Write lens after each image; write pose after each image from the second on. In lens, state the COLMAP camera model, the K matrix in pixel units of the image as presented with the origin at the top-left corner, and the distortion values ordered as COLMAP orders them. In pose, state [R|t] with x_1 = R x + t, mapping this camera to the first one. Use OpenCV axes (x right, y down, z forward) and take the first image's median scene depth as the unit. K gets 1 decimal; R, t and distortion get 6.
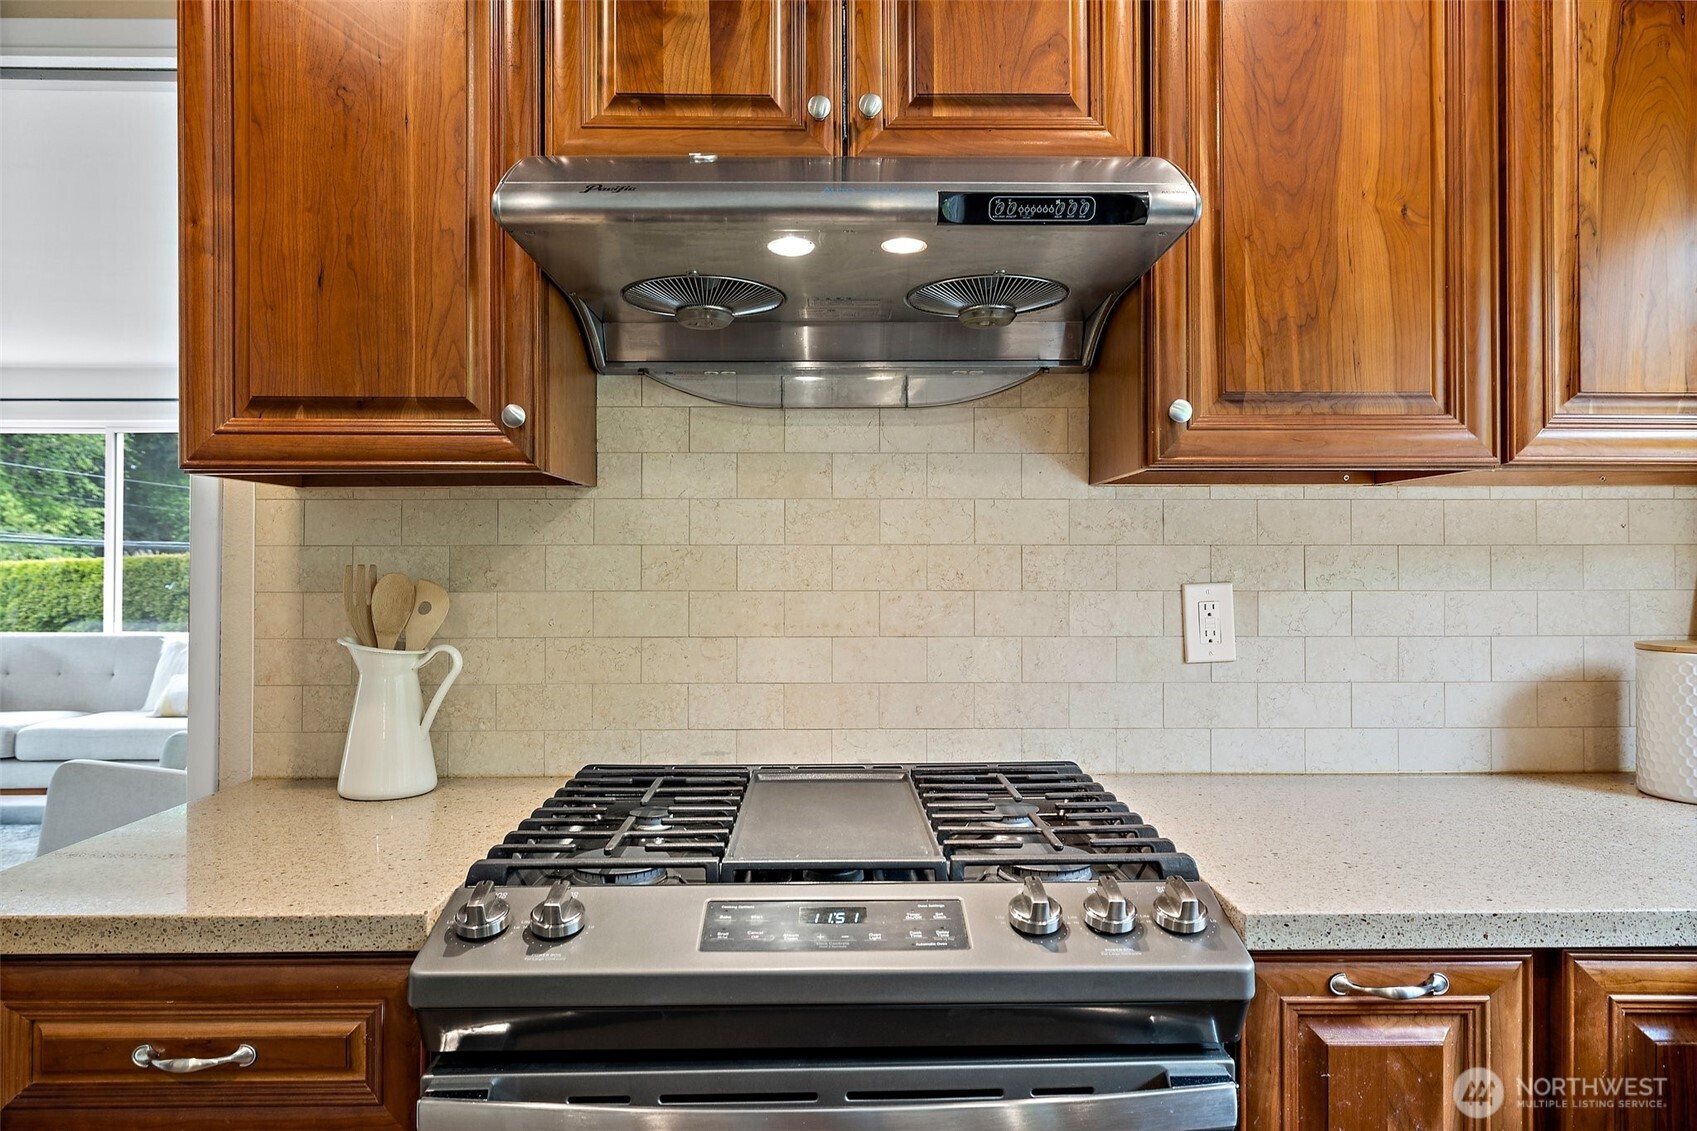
lens RADIAL K [[1075.6, 0, 853.2], [0, 1075.6, 549.6], [0, 0, 1]] dist [-0.002764, -0.000219]
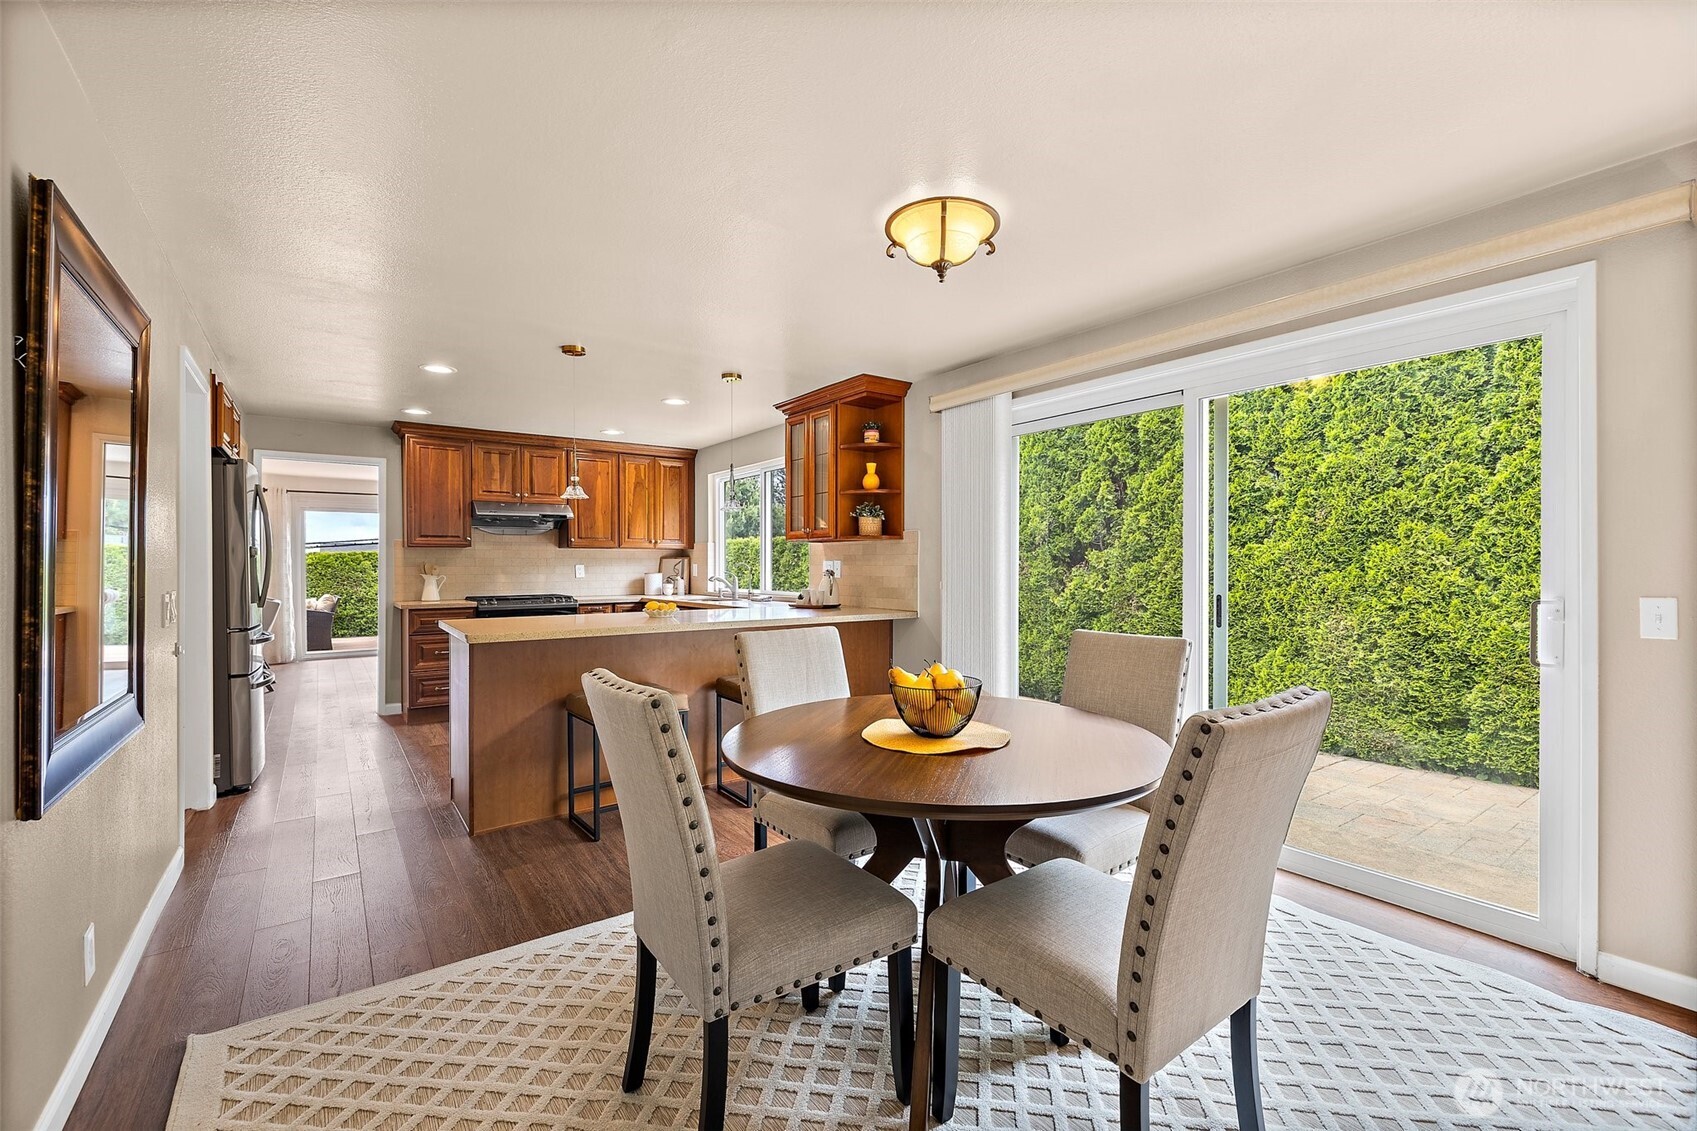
lens RADIAL K [[709.7, 0, 851.1], [0, 709.7, 569.2], [0, 0, 1]] dist [-0.001553, -0.000168]
pose [[0.817130, -0.004972, 0.576432, -0.884396], [-0.002406, 0.999925, 0.012035, 0.004985], [-0.576448, -0.011221, 0.817057, -3.847242]]
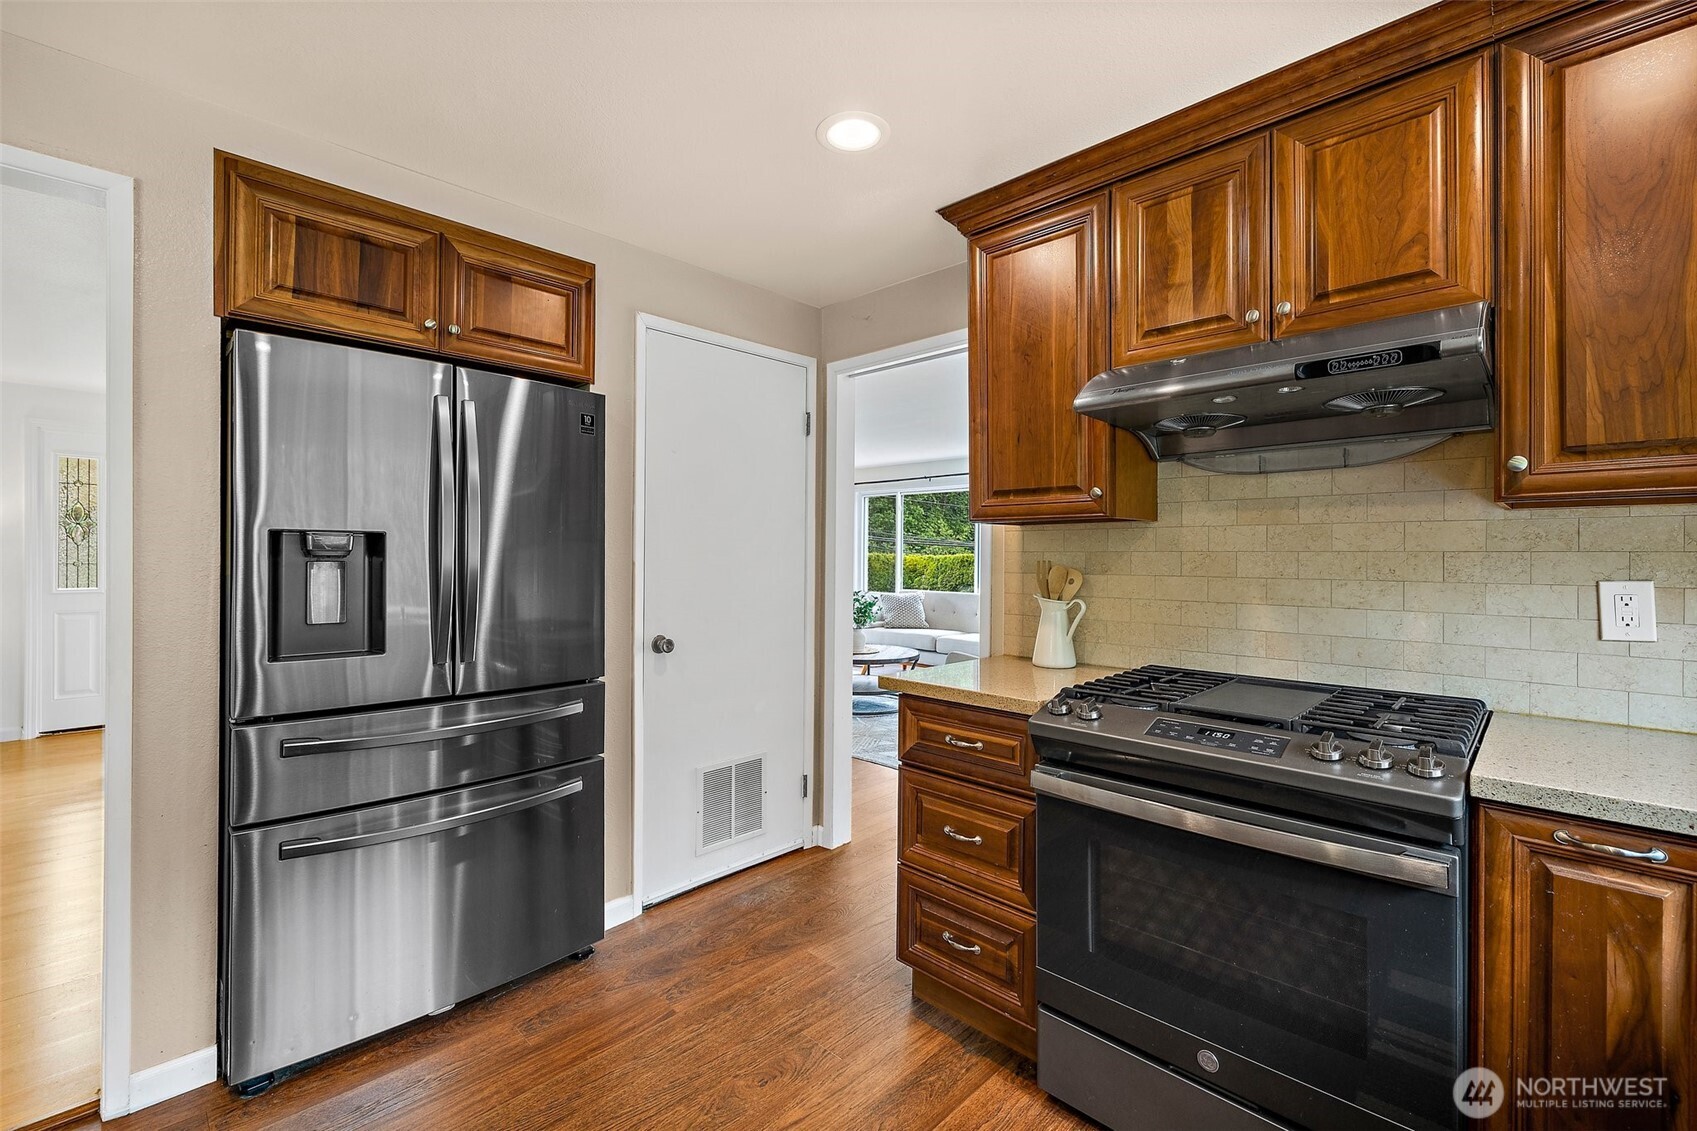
lens RADIAL K [[731.9, 0, 846.9], [0, 731.9, 554.9], [0, 0, 1]] dist [0.000237, -0.000002]
pose [[0.698717, 0.003702, -0.715389, 0.374162], [0.002849, 0.999964, 0.007958, -0.012502], [0.715393, -0.007599, 0.698681, -0.372363]]
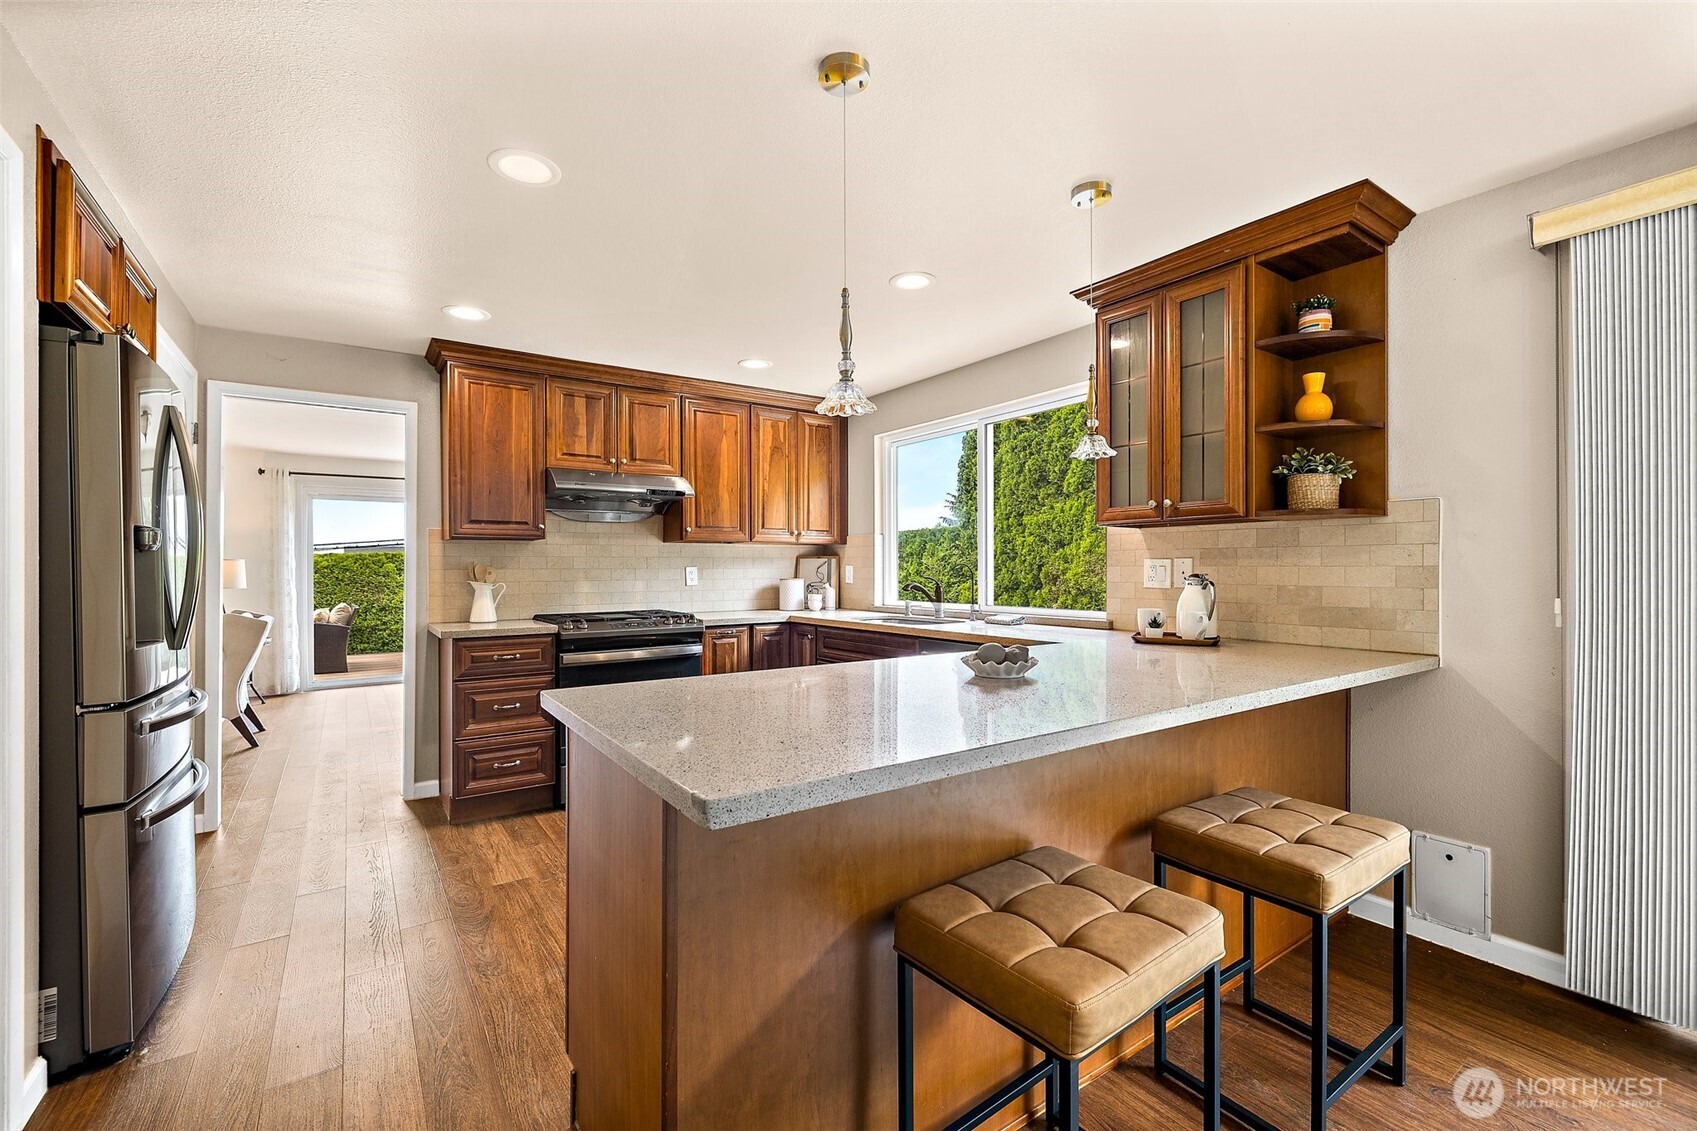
lens RADIAL K [[720.6, 0, 848.5], [0, 720.6, 565.5], [0, 0, 1]] dist [0.002951, 0.000287]
pose [[0.836737, -0.000506, 0.547604, -0.842190], [-0.001199, 0.999995, 0.002757, 0.021869], [-0.547603, -0.002964, 0.836733, -2.039499]]
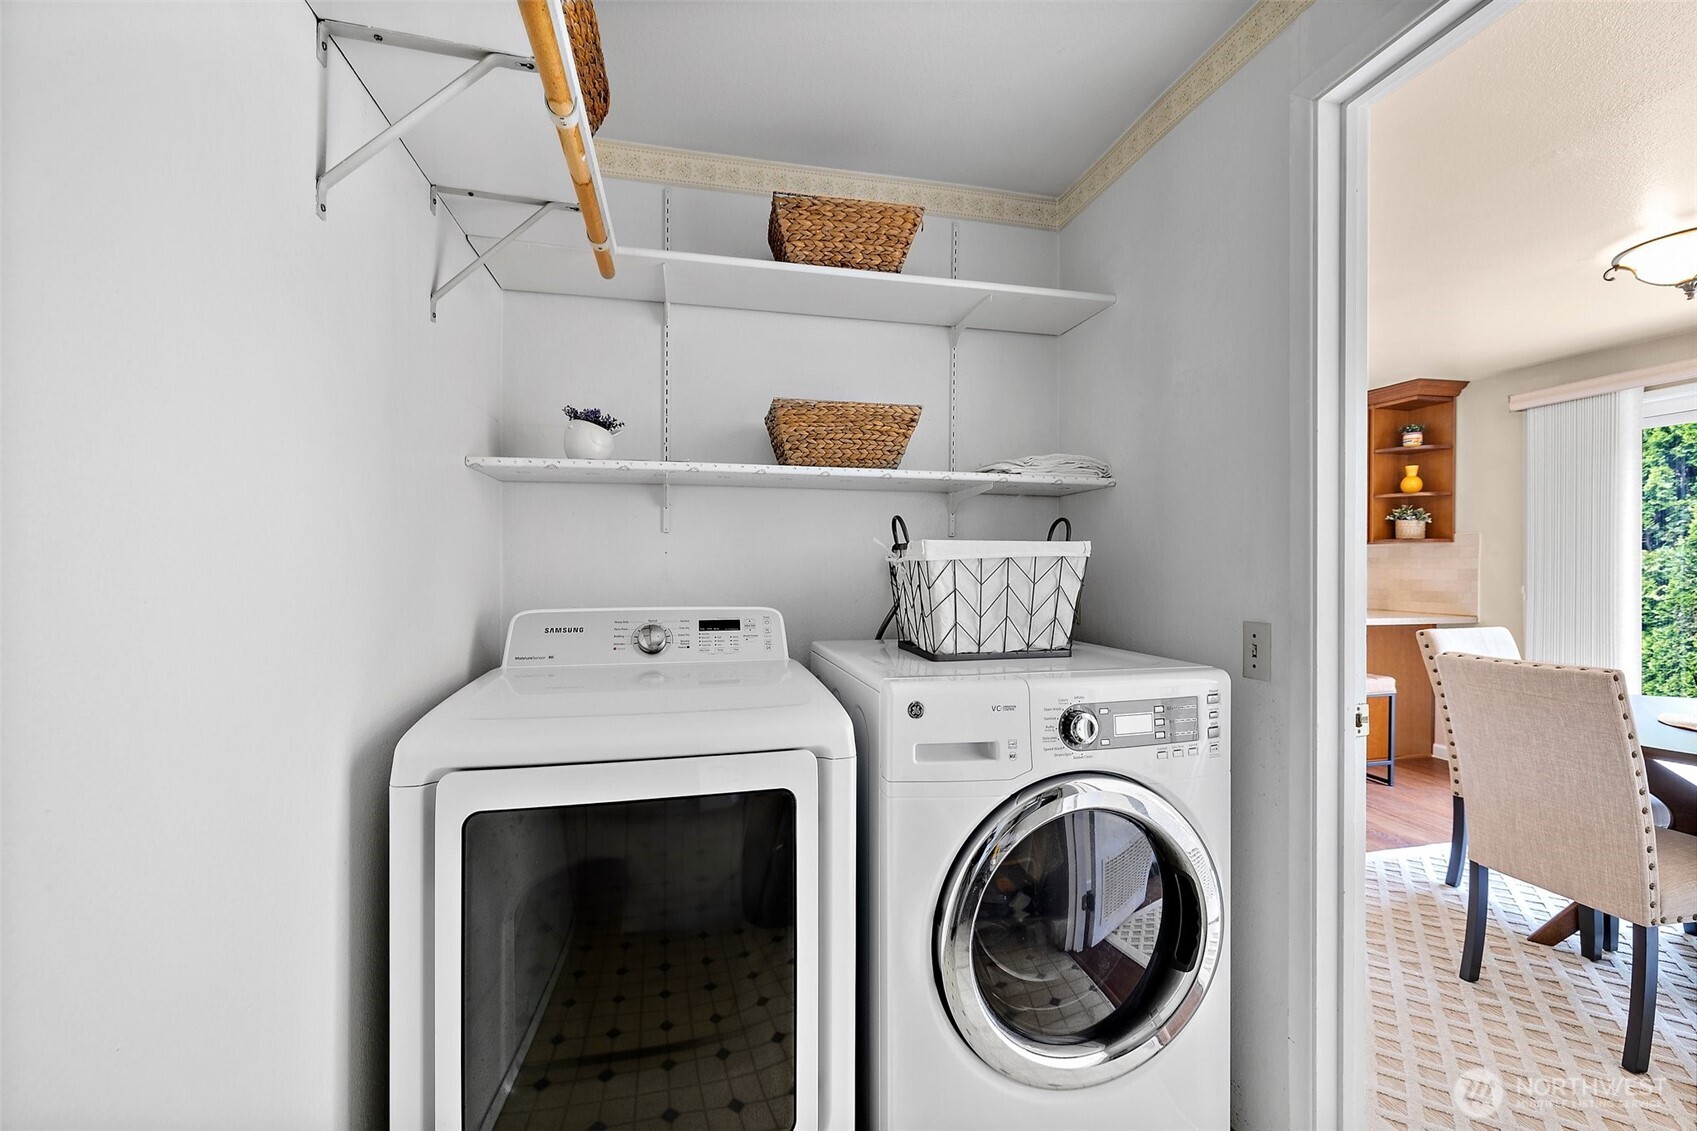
lens RADIAL K [[711.6, 0, 854.1], [0, 711.6, 565.5], [0, 0, 1]] dist [0.000563, 0.000101]
pose [[0.977925, -0.000364, 0.208957, -2.133040], [-0.001952, 0.999939, 0.010878, -0.018786], [-0.208948, -0.011046, 0.977864, -3.889050]]
